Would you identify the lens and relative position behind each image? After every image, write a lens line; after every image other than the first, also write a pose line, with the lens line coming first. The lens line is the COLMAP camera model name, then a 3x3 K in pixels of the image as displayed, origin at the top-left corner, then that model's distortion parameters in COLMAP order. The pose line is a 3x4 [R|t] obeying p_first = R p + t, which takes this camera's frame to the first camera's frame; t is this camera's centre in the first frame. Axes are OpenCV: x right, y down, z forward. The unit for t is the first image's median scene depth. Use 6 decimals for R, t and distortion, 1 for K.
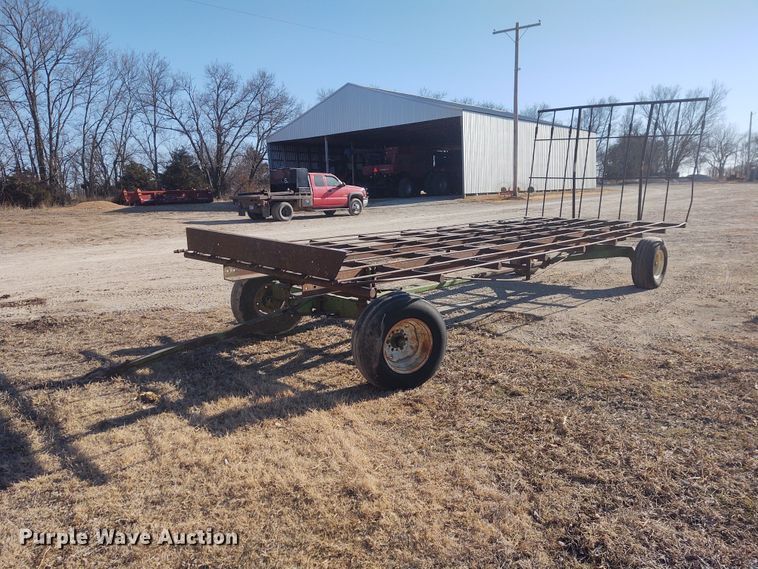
lens RADIAL K [[566.6, 0, 391.6], [0, 566.6, 284.8], [0, 0, 1]] dist [0.024740, -0.007795]
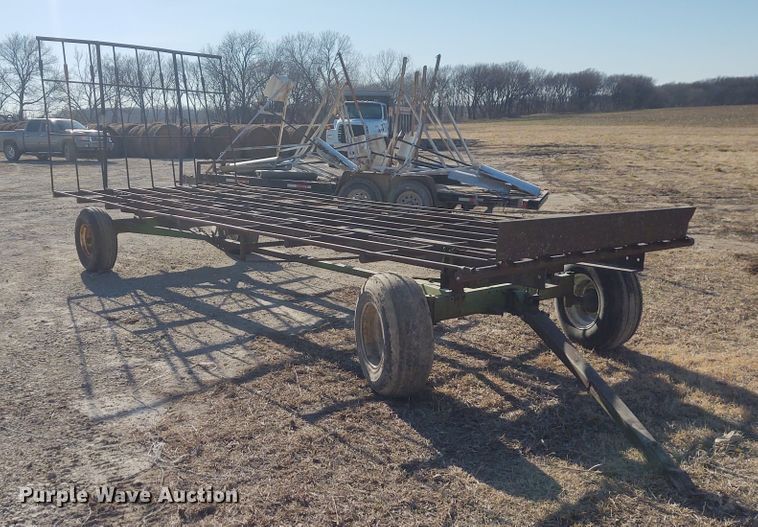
lens RADIAL K [[683.2, 0, 343.5], [0, 683.2, 263.1], [0, 0, 1]] dist [0.008444, 0.003833]
pose [[0.140379, -0.165659, 0.976141, -0.170723], [0.168238, 0.975557, 0.141365, -0.029602], [-0.975700, 0.144379, 0.164818, 0.171337]]
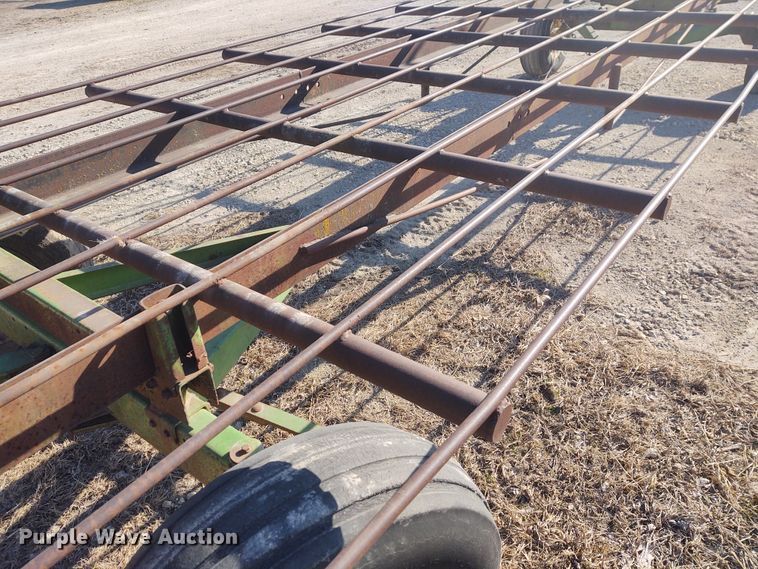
lens RADIAL K [[549.6, 0, 407.5], [0, 549.6, 301.9], [0, 0, 1]] dist [0.021422, -0.036662]
pose [[0.991472, -0.115162, 0.061003, 0.008465], [0.079383, 0.904920, 0.418112, -0.017417], [-0.103354, -0.409704, 0.906345, 0.117351]]
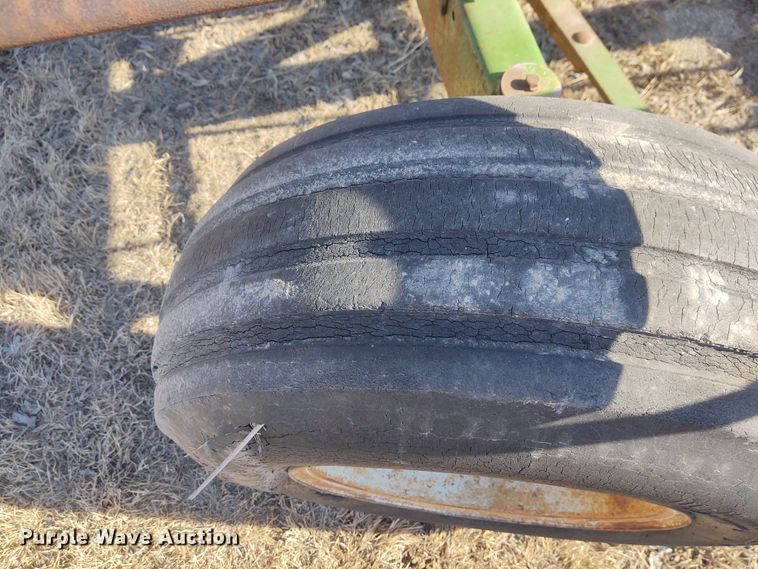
lens RADIAL K [[552.9, 0, 424.4], [0, 552.9, 275.3], [0, 0, 1]] dist [-0.003325, -0.009376]
pose [[0.821617, 0.505438, -0.263587, 0.004152], [-0.083078, 0.563637, 0.821834, -0.005673], [0.563953, -0.653335, 0.505085, 0.131638]]
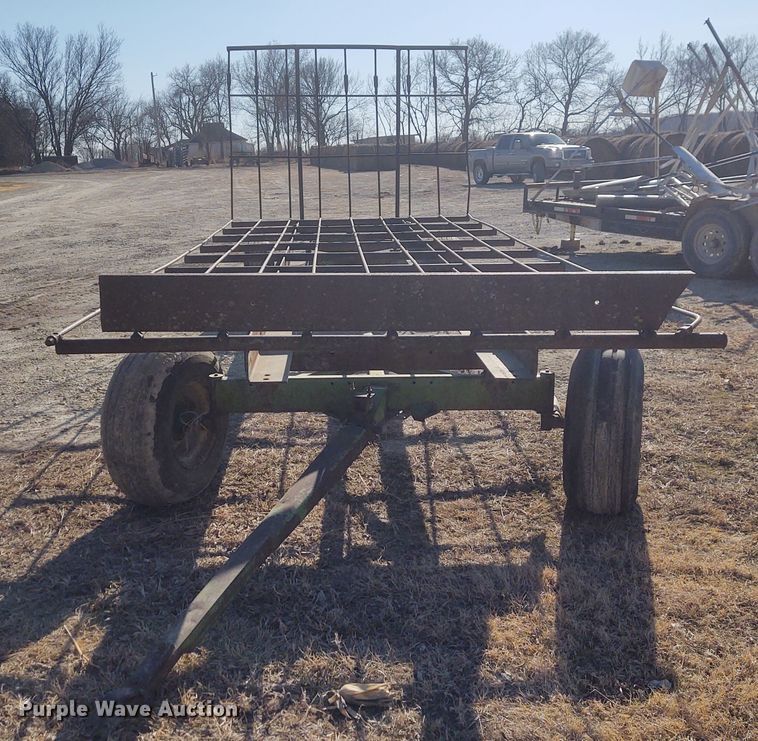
lens RADIAL K [[872.5, 0, 367.6], [0, 872.5, 340.4], [0, 0, 1]] dist [0.016140, -0.005978]
pose [[0.704669, -0.148943, 0.693727, -0.106753], [0.140006, 0.987684, 0.069841, -0.011805], [-0.695586, 0.047912, 0.716843, 0.073080]]
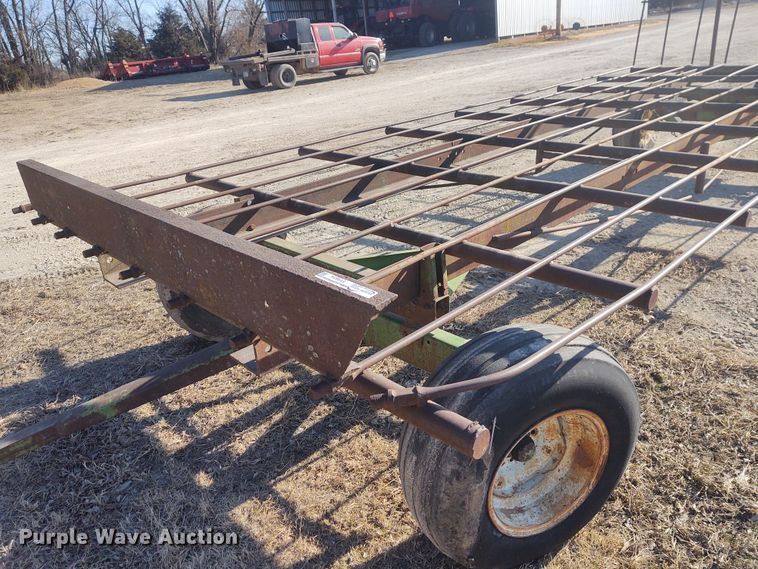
lens RADIAL K [[591.4, 0, 394.8], [0, 591.4, 282.6], [0, 0, 1]] dist [-0.037055, 0.050348]
pose [[0.997295, -0.056316, -0.047235, -0.006409], [0.065498, 0.972525, 0.223396, -0.014998], [0.033356, -0.225885, 0.973583, 0.086781]]
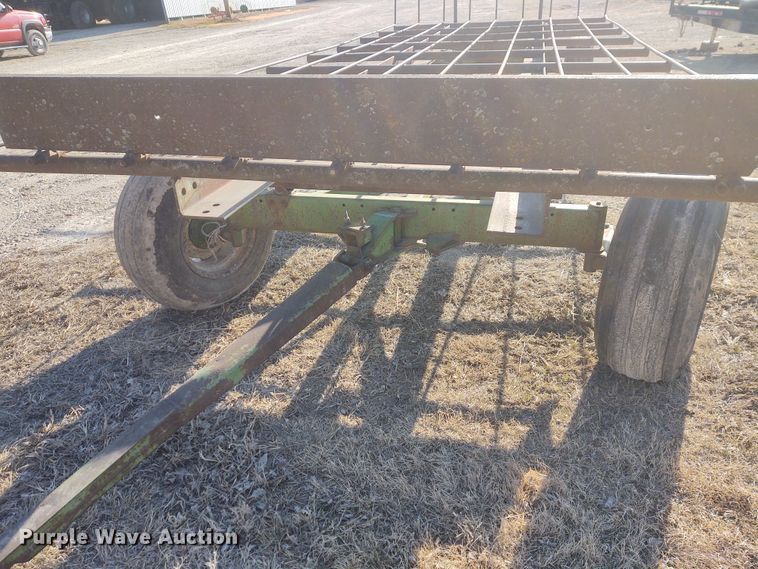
lens RADIAL K [[557.0, 0, 394.9], [0, 557.0, 288.8], [0, 0, 1]] dist [0.006071, -0.003210]
pose [[0.865602, -0.264538, 0.425151, -0.052847], [0.130210, 0.938763, 0.319012, -0.009611], [-0.483507, -0.220778, 0.847041, 0.099293]]
